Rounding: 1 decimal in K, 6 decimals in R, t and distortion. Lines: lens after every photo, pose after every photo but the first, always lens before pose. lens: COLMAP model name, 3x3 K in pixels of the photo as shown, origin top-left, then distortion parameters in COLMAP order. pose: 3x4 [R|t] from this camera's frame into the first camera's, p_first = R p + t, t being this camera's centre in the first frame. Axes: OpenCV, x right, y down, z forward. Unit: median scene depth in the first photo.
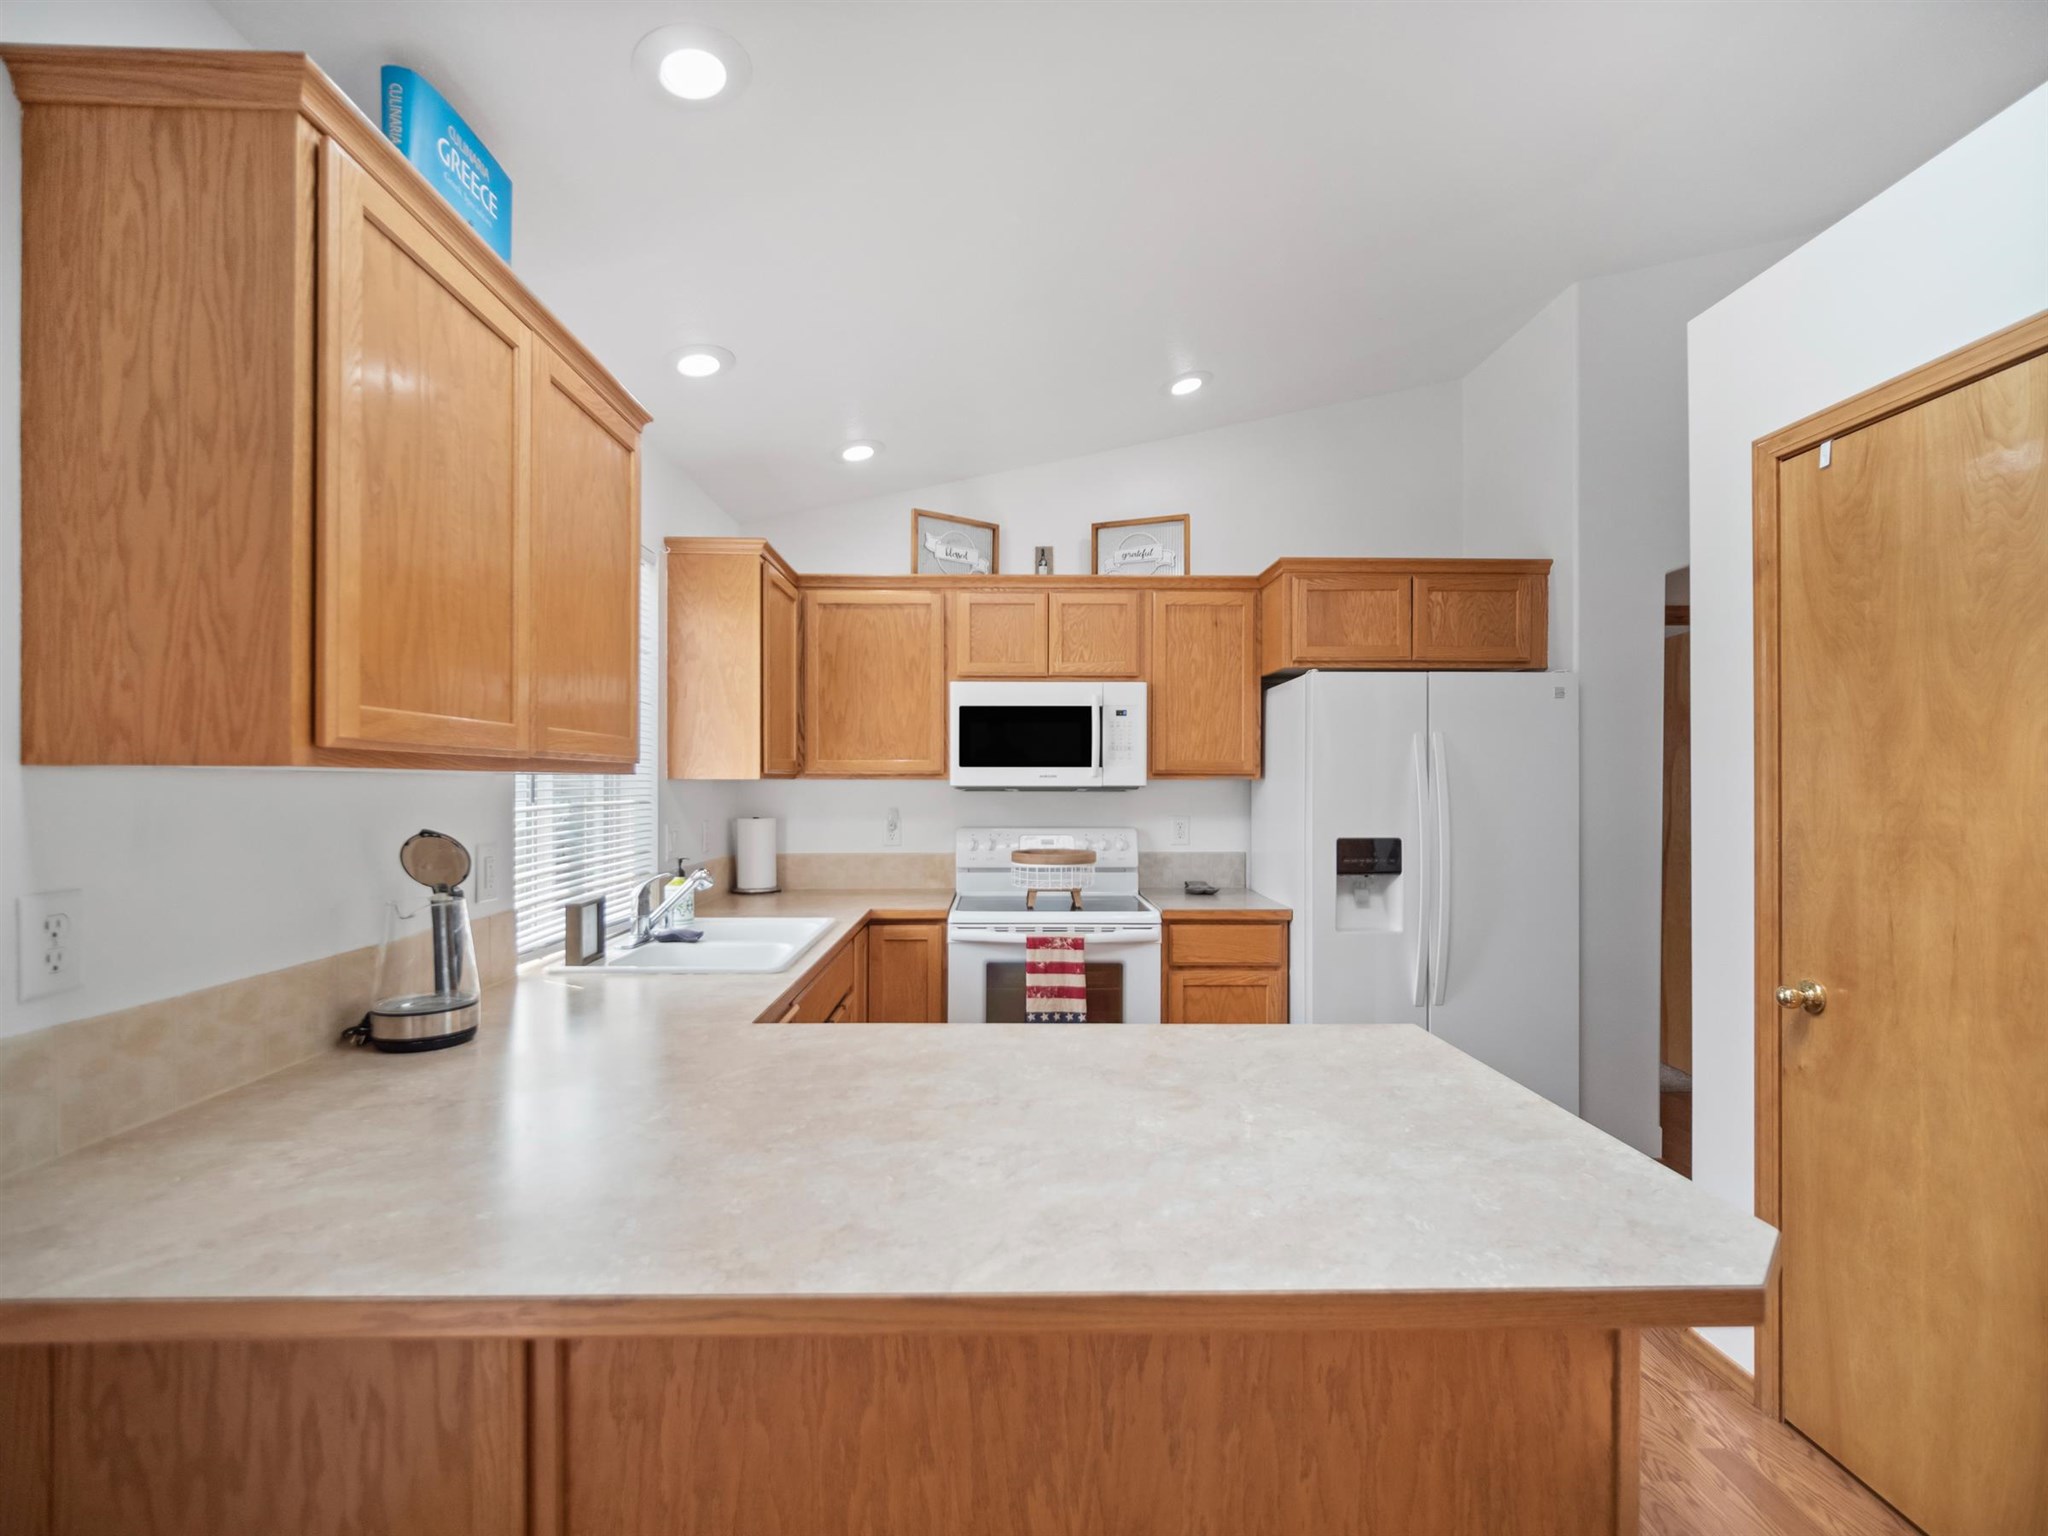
lens RADIAL K [[934.1, 0, 1024.0], [0, 934.1, 768.0], [0, 0, 1]] dist [-0.003346, -0.000514]
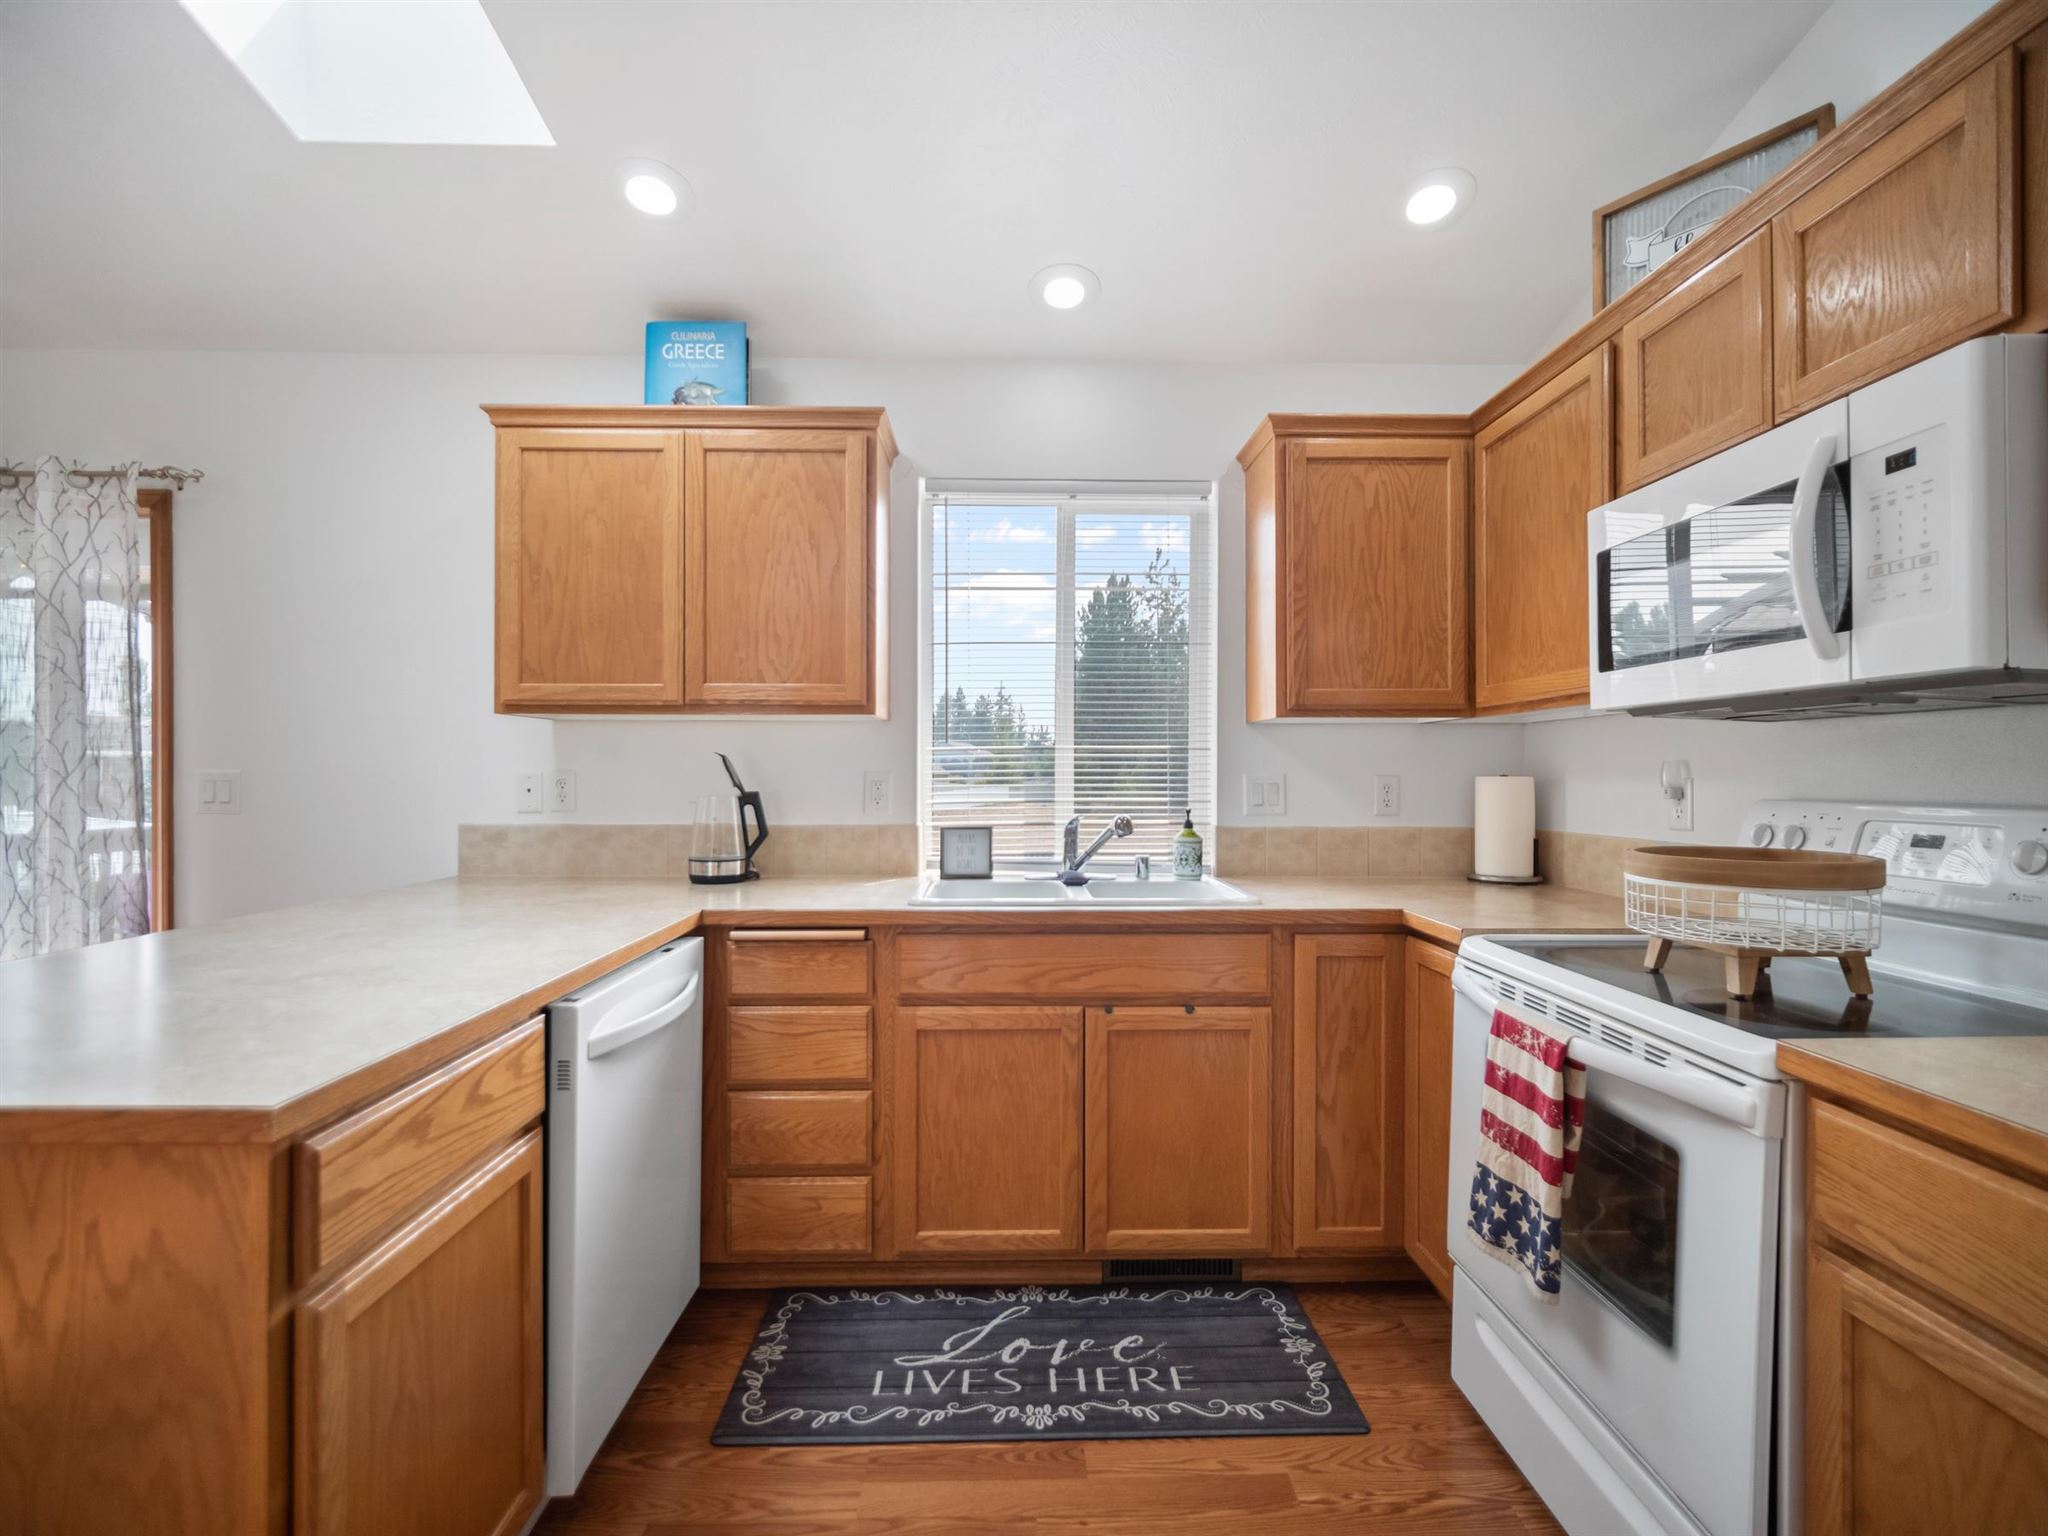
lens RADIAL K [[934.1, 0, 1024.0], [0, 934.1, 768.0], [0, 0, 1]] dist [-0.003346, -0.000514]
pose [[-0.006023, -0.006799, -0.999959, 0.480705], [0.015865, 0.999850, -0.006893, 0.053852], [0.999856, -0.015906, -0.005914, 0.740637]]
